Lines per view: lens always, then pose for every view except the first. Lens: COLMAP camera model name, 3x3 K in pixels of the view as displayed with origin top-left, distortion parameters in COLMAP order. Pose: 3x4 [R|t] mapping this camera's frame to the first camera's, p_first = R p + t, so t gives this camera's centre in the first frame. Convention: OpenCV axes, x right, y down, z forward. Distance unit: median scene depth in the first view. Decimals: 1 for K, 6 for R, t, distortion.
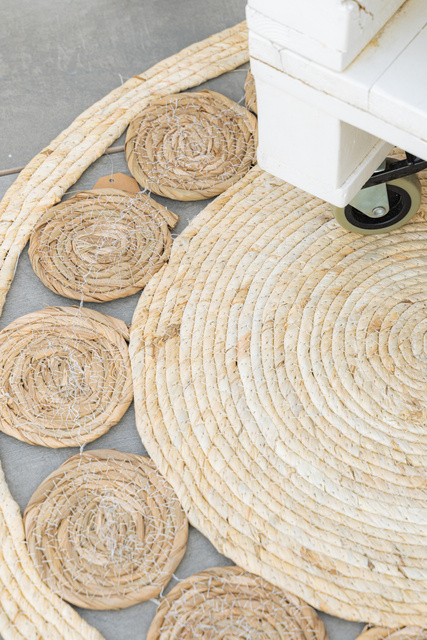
lens RADIAL K [[1563.5, 0, 213.5], [0, 1563.5, 320.0], [0, 0, 1]] dist [-0.038209, 0.122922]
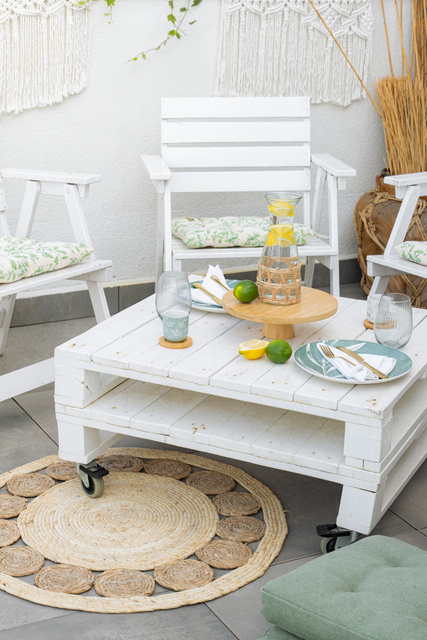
lens RADIAL K [[1094.2, 0, 213.5], [0, 1094.2, 320.0], [0, 0, 1]] dist [-0.064263, 0.156993]
pose [[0.971462, -0.055873, 0.230521, -0.147542], [0.178200, 0.813333, -0.553836, 0.915540], [-0.156546, 0.579110, 0.800078, -0.949070]]
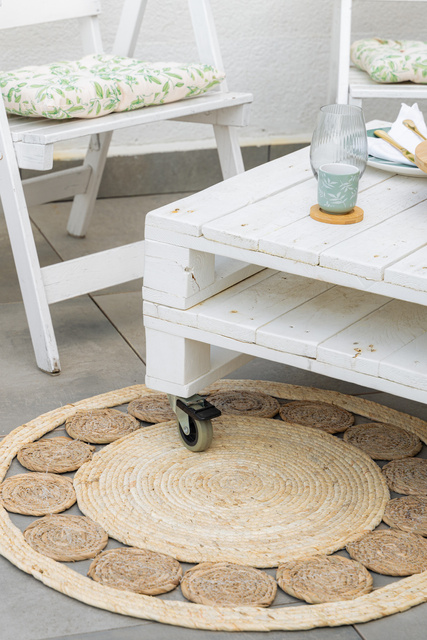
lens RADIAL K [[1563.5, 0, 213.5], [0, 1563.5, 320.0], [0, 0, 1]] dist [-0.038209, 0.122922]
pose [[0.995502, -0.012417, 0.093925, -0.059874], [0.059926, 0.850390, -0.522730, 0.857463], [-0.073382, 0.526007, 0.847308, -0.744815]]
